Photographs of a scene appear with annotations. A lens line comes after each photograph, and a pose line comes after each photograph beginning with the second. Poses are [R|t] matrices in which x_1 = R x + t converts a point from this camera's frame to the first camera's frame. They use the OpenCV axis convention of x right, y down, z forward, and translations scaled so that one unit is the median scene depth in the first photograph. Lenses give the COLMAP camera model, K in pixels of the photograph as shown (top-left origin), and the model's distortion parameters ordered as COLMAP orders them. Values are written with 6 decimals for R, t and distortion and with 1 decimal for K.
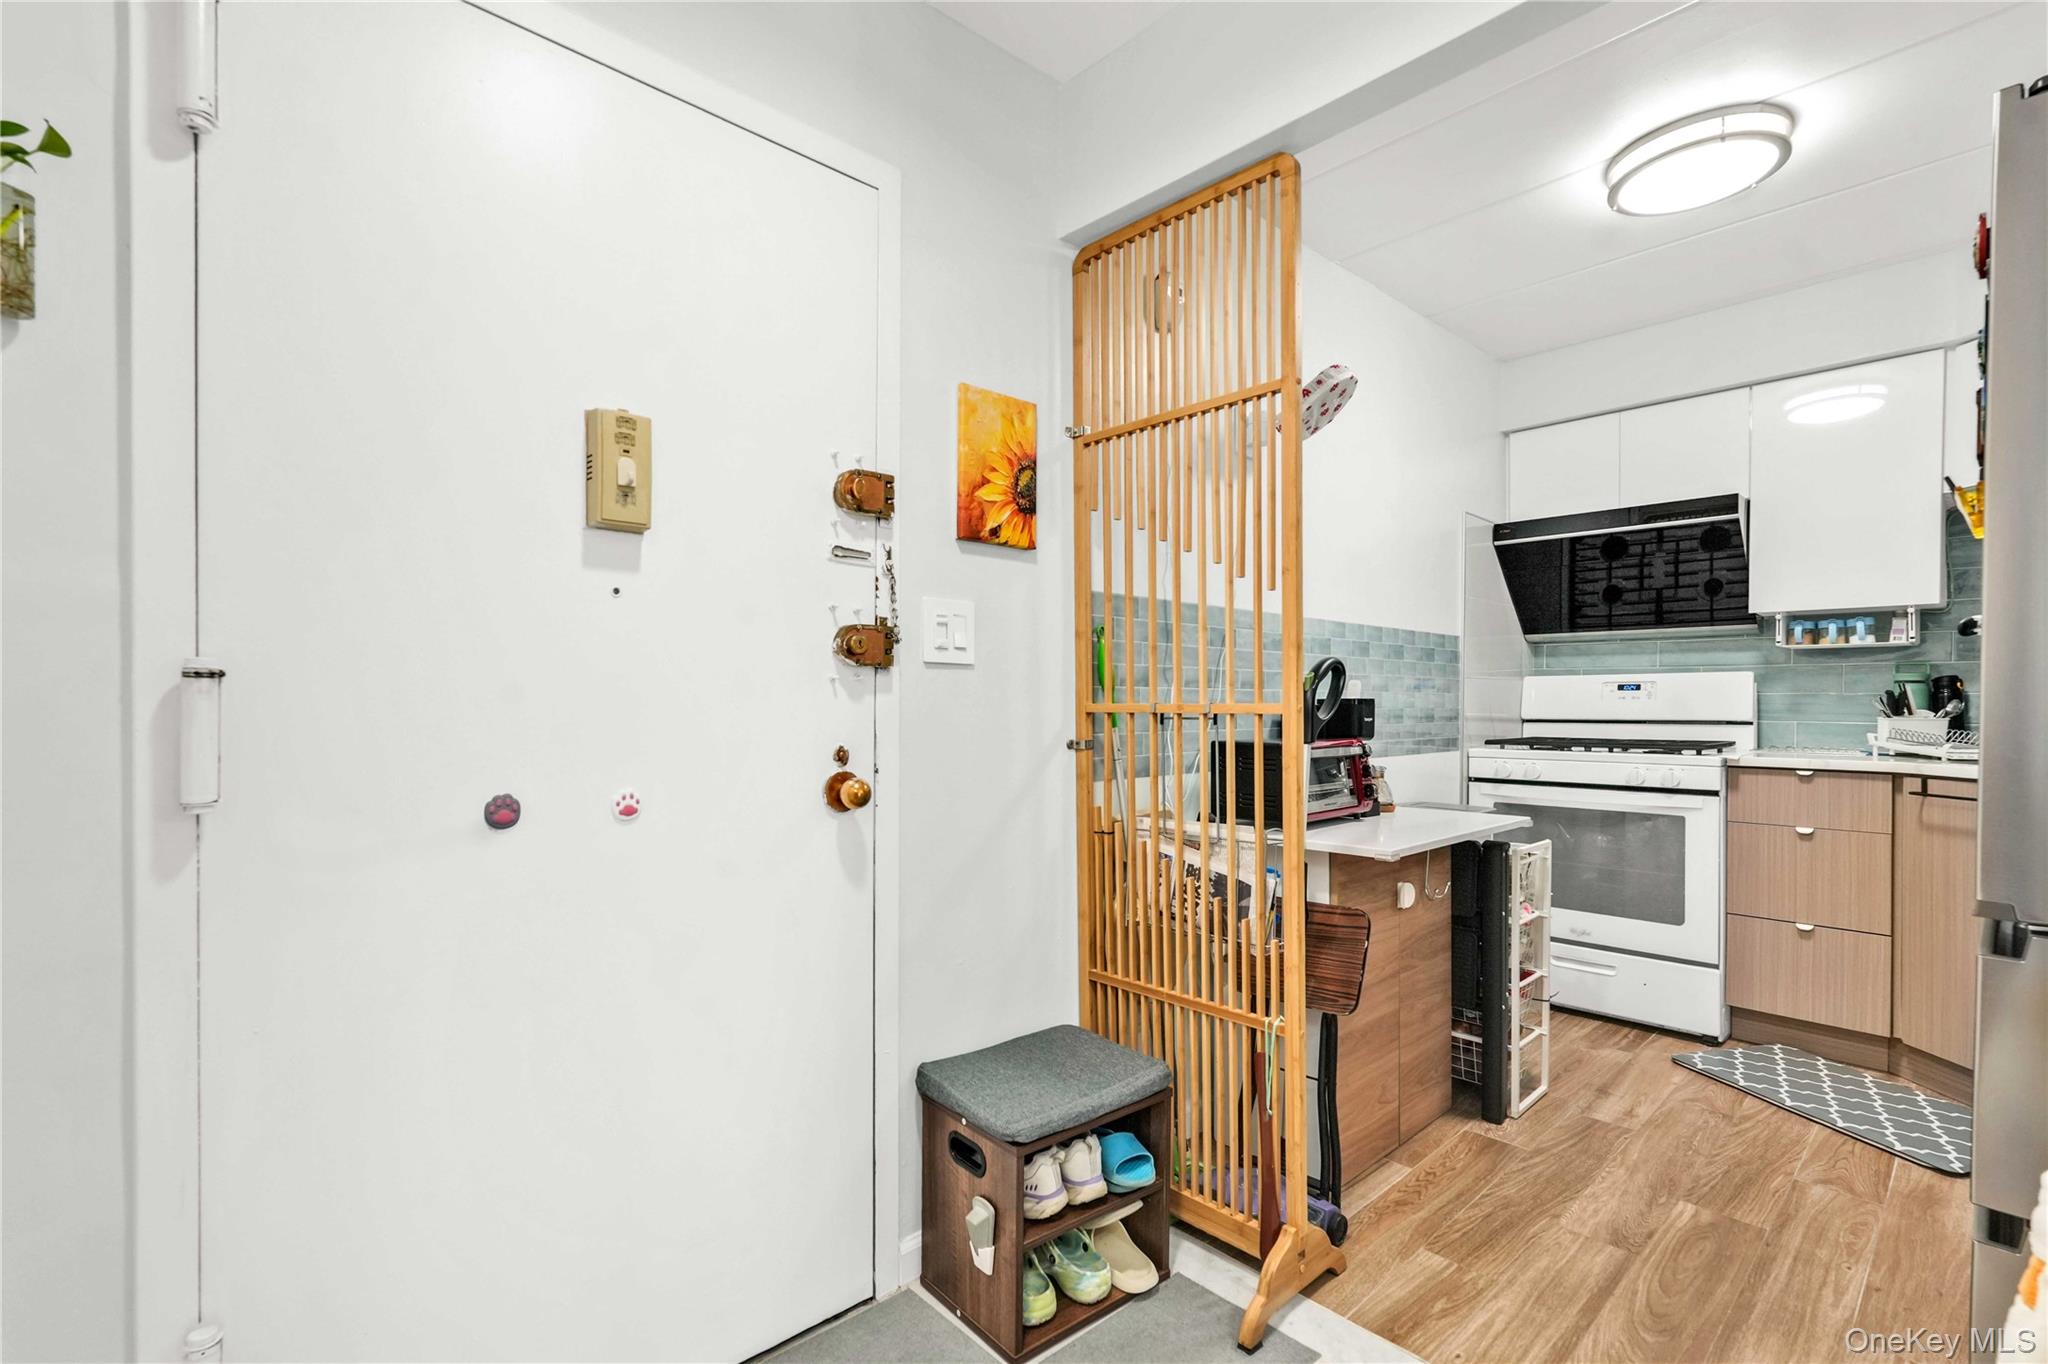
lens RADIAL K [[910.3, 0, 1016.9], [0, 910.3, 698.6], [0, 0, 1]] dist [0.000926, 0.000881]
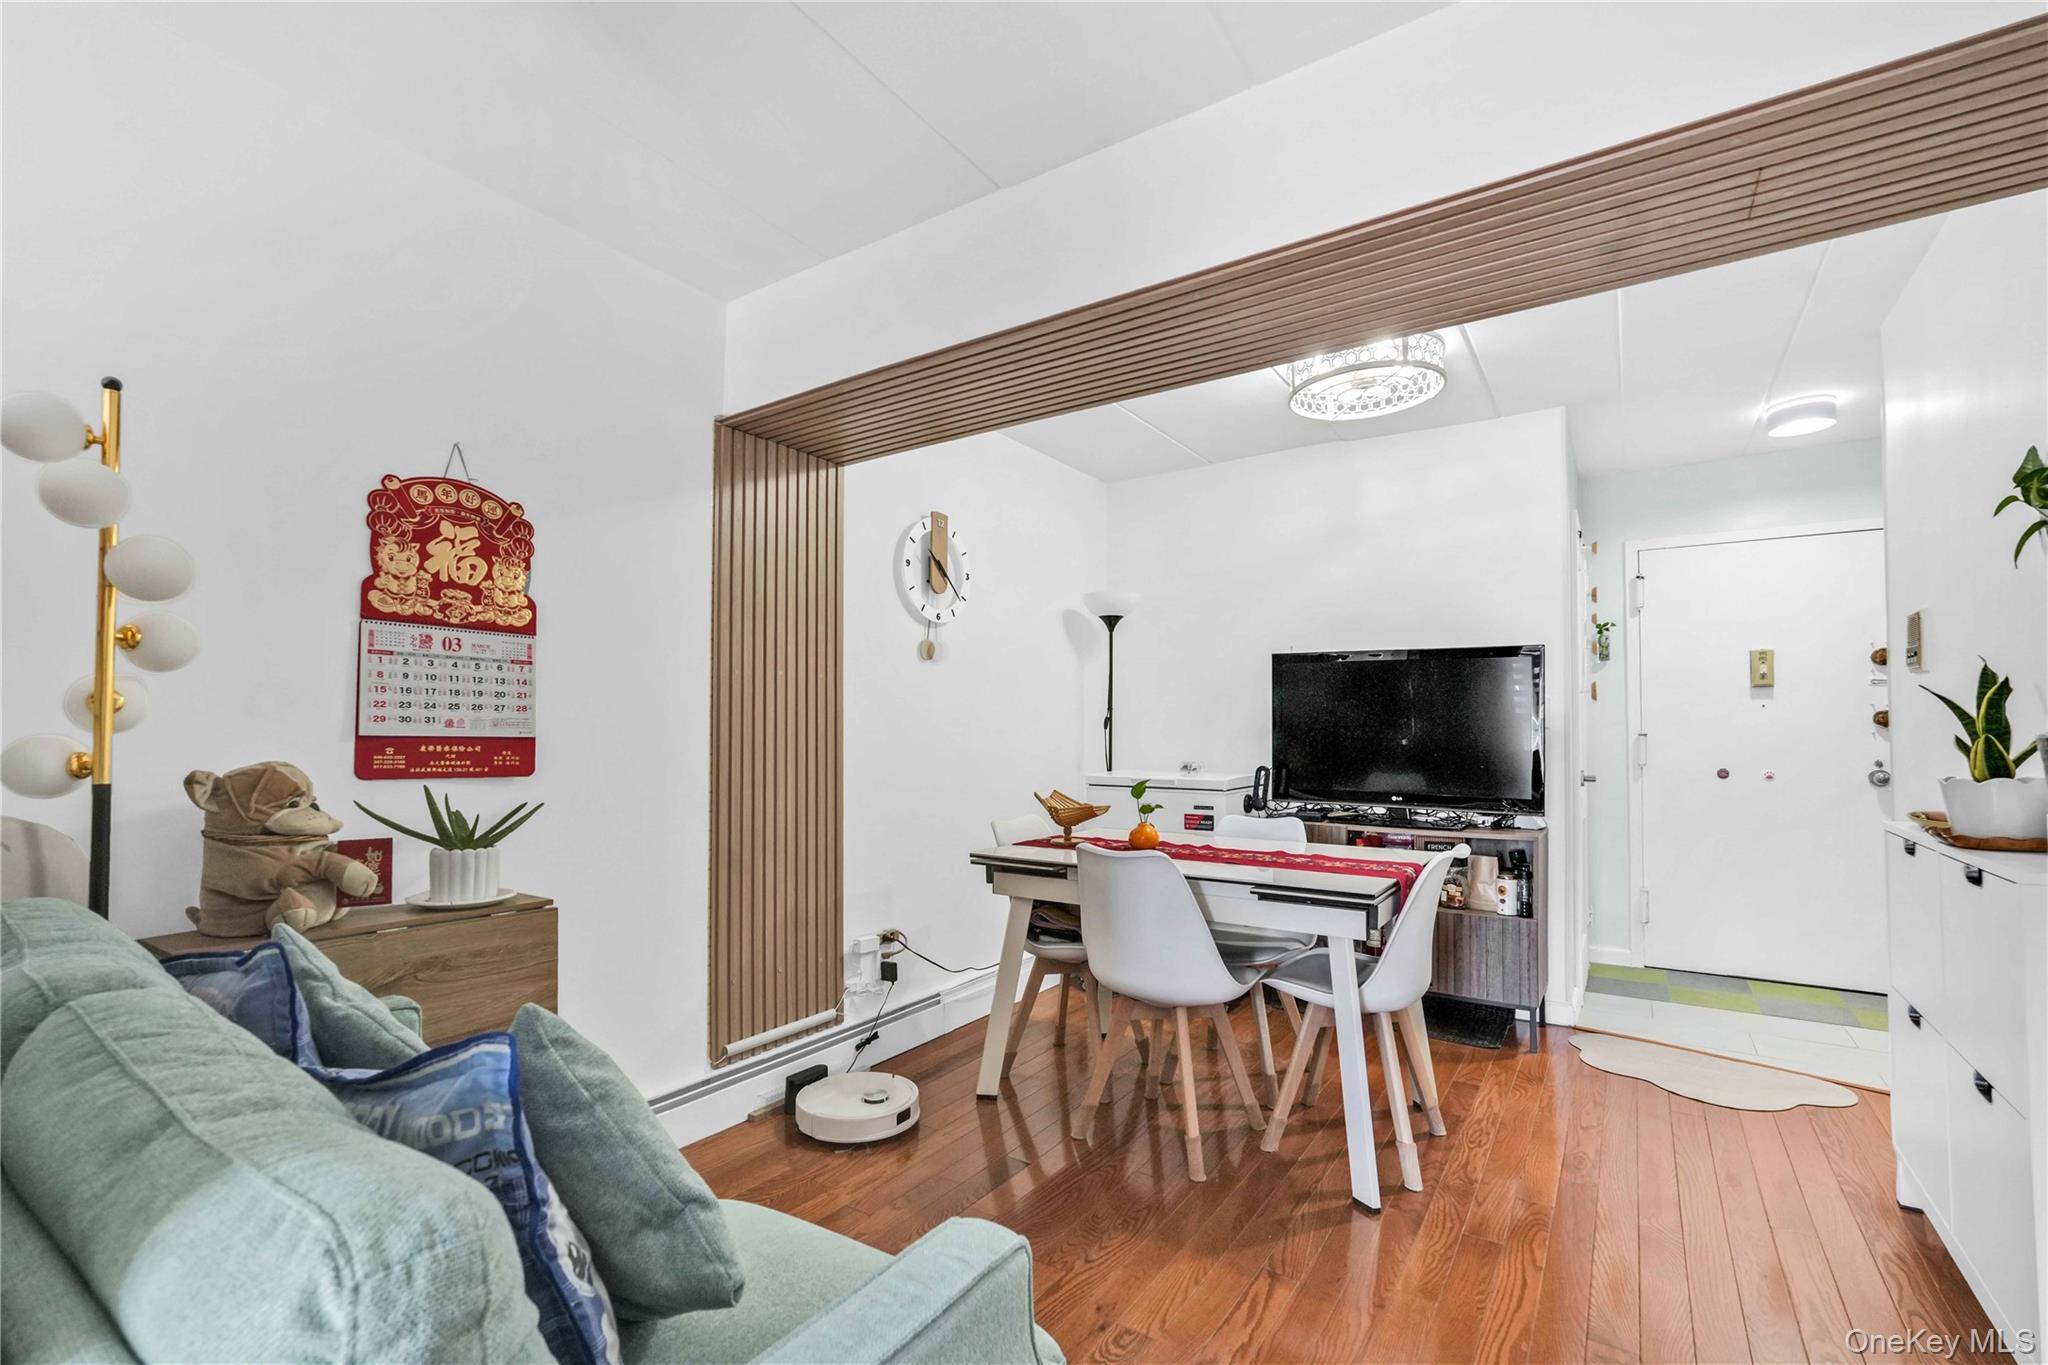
lens RADIAL K [[910.3, 0, 1004.8], [0, 910.3, 717.5], [0, 0, 1]] dist [0.000926, 0.000881]
pose [[0.202851, -0.015344, -0.979089, 0.480355], [0.002466, 0.999882, -0.015159, -0.008885], [0.979207, 0.000661, 0.202865, -0.500308]]
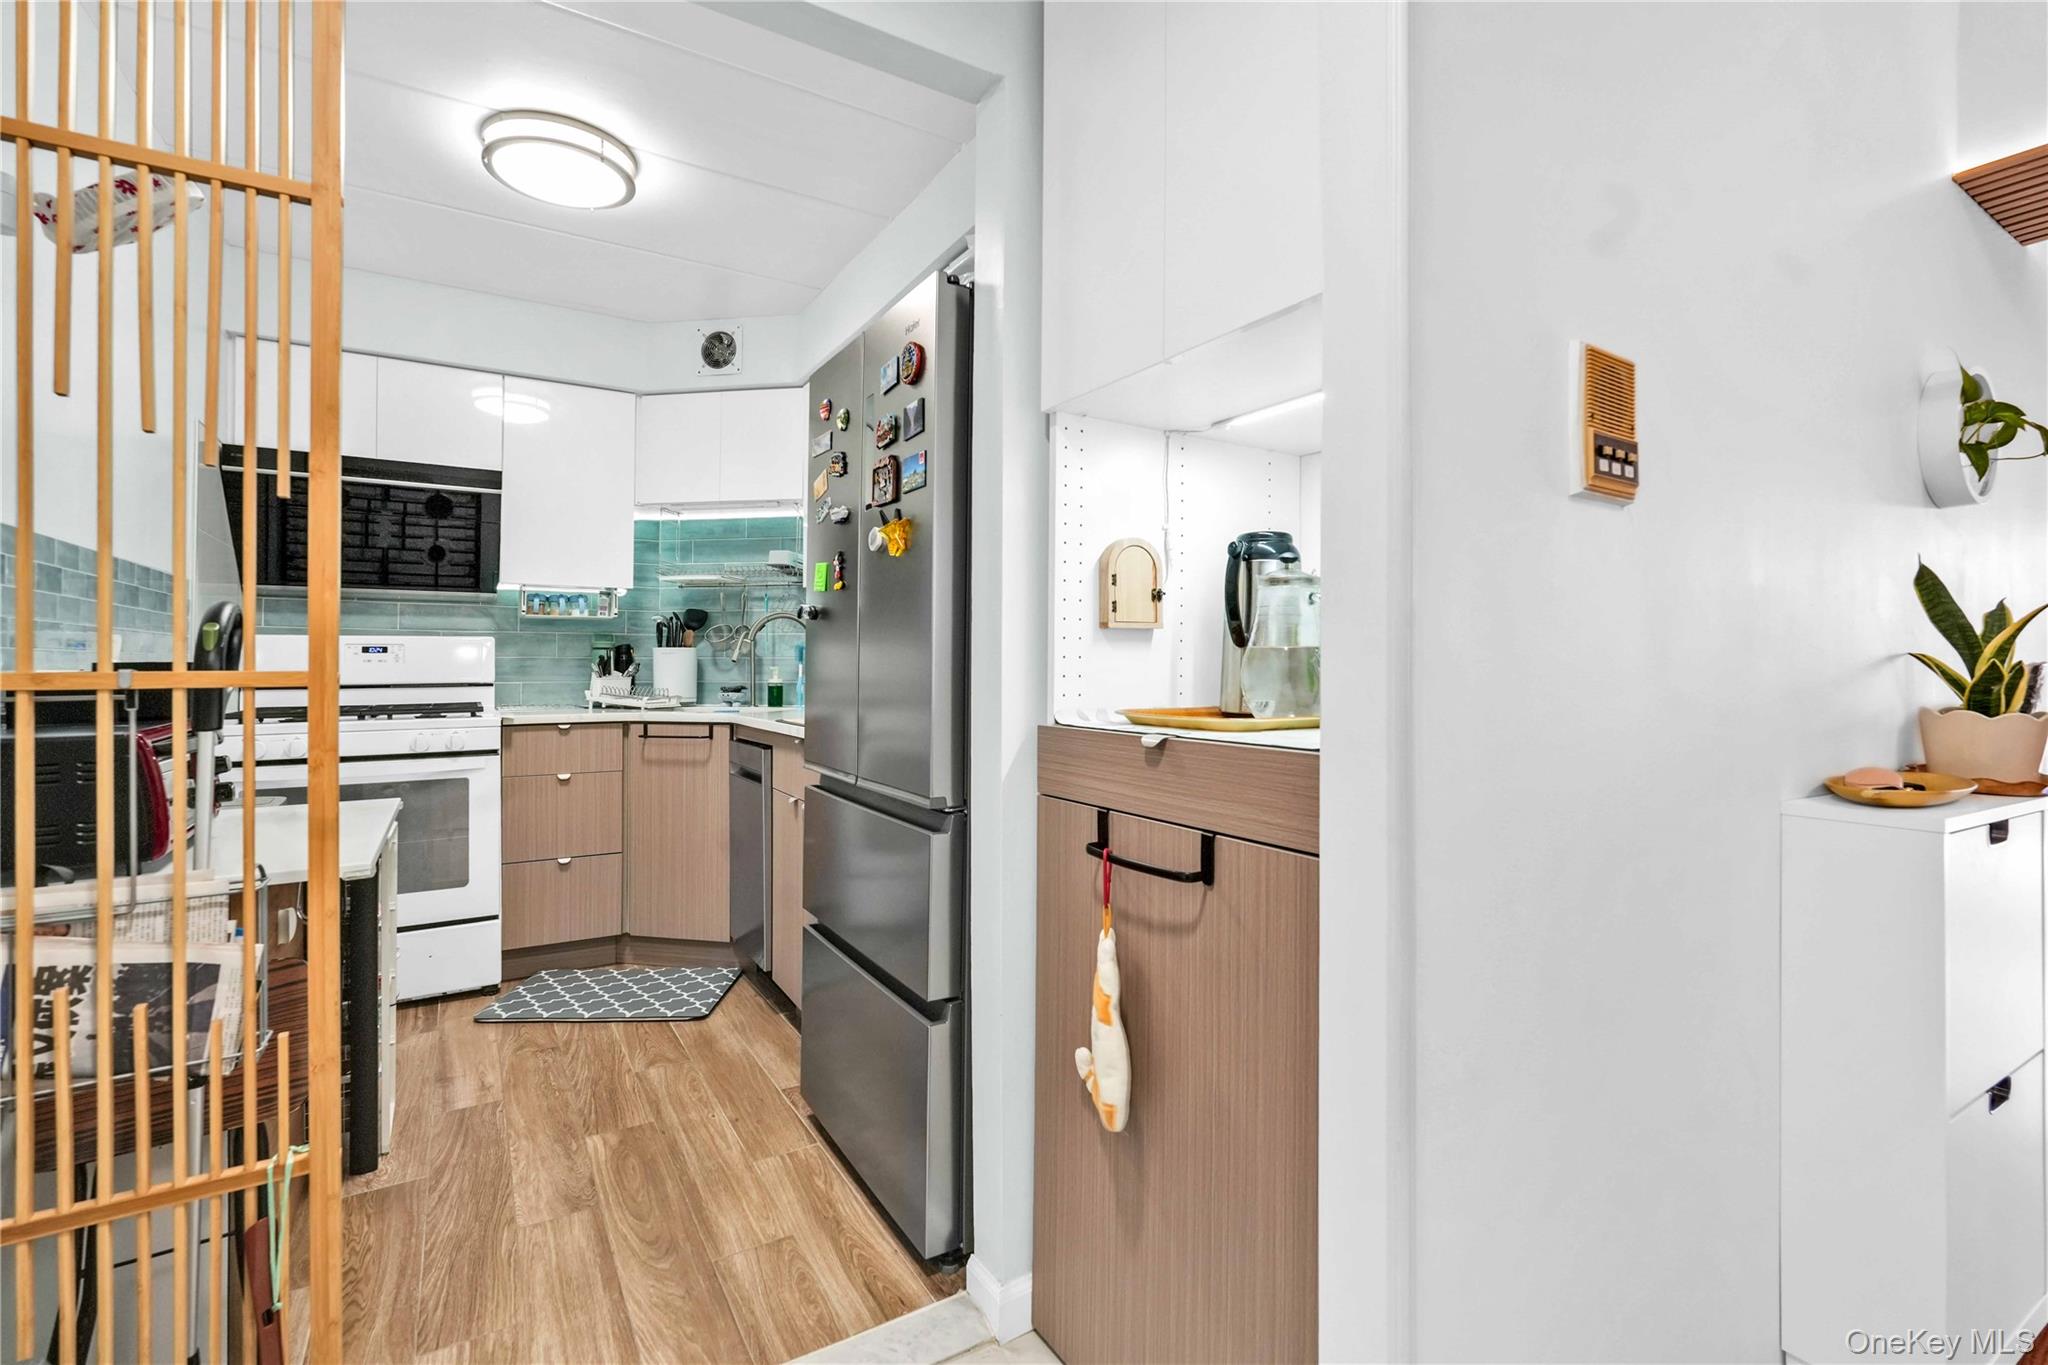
lens RADIAL K [[910.3, 0, 1012.7], [0, 910.3, 654.9], [0, 0, 1]] dist [0.000926, 0.000881]
pose [[0.209486, 0.008096, 0.977778, -0.149105], [0.000064, 0.999966, -0.008293, 0.000774], [-0.977812, 0.001800, 0.209478, 0.217309]]
